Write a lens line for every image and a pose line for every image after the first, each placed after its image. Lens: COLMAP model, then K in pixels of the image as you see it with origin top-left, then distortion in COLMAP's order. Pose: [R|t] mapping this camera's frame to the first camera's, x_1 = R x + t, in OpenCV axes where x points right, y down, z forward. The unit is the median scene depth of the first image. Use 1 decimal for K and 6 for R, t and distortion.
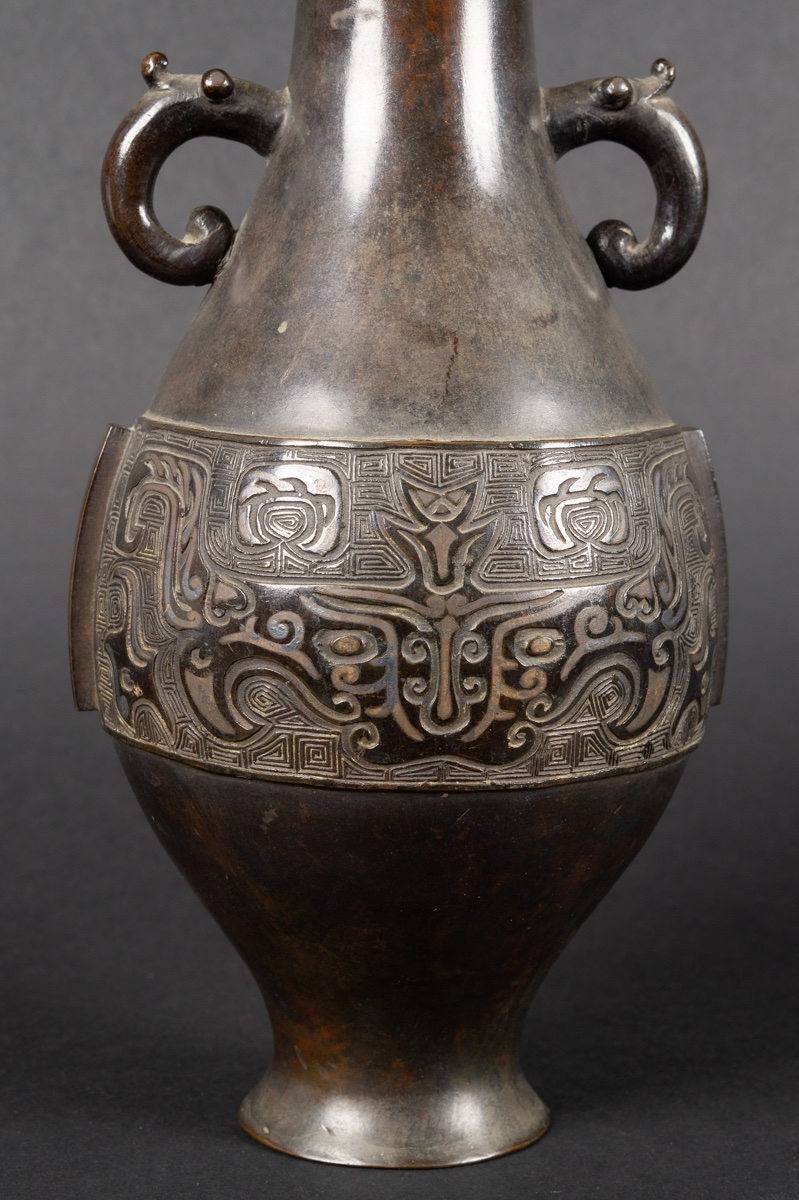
lens RADIAL K [[2861.2, 0, 399.5], [0, 2861.2, 600.0], [0, 0, 1]] dist [-0.001679, 0.134781]
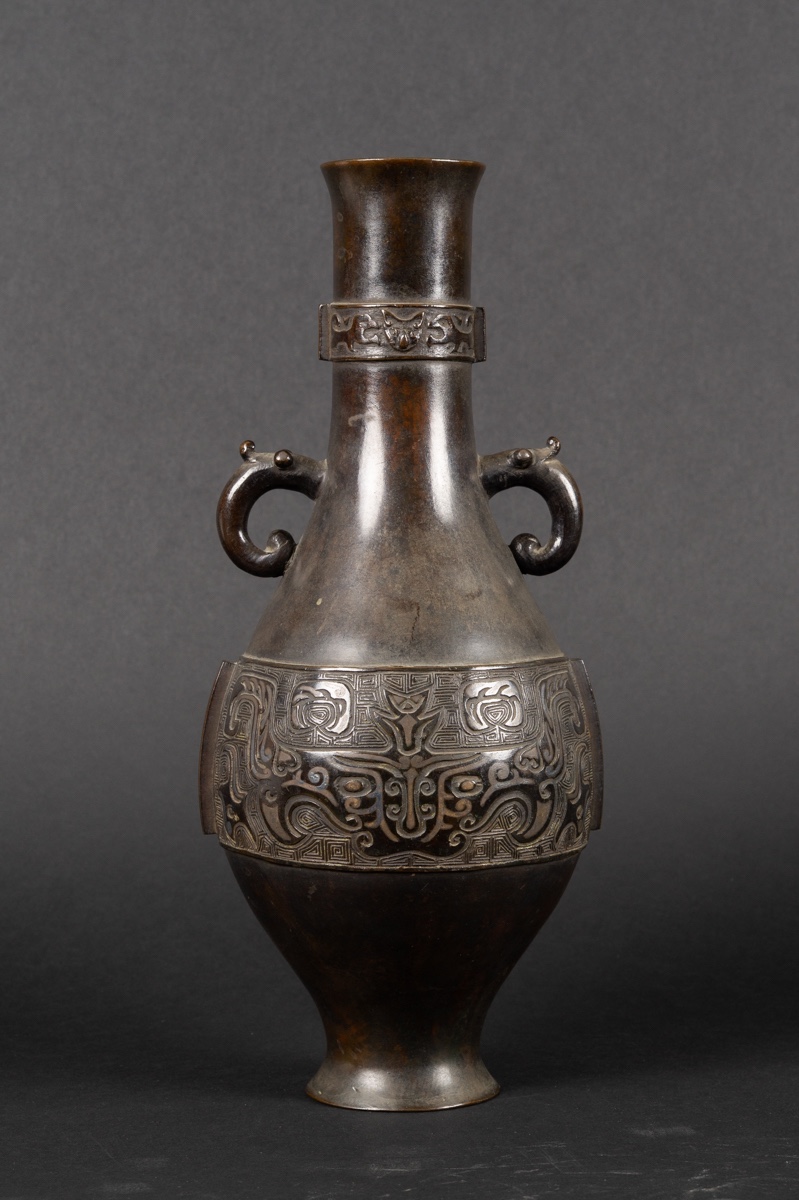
lens RADIAL K [[2861.2, 0, 399.5], [0, 2861.2, 600.0], [0, 0, 1]] dist [-0.001679, 0.134781]
pose [[0.996716, -0.014667, -0.079632, 0.143194], [0.007391, 0.995831, -0.090912, 0.059182], [0.080634, 0.090025, 0.992670, -0.690666]]
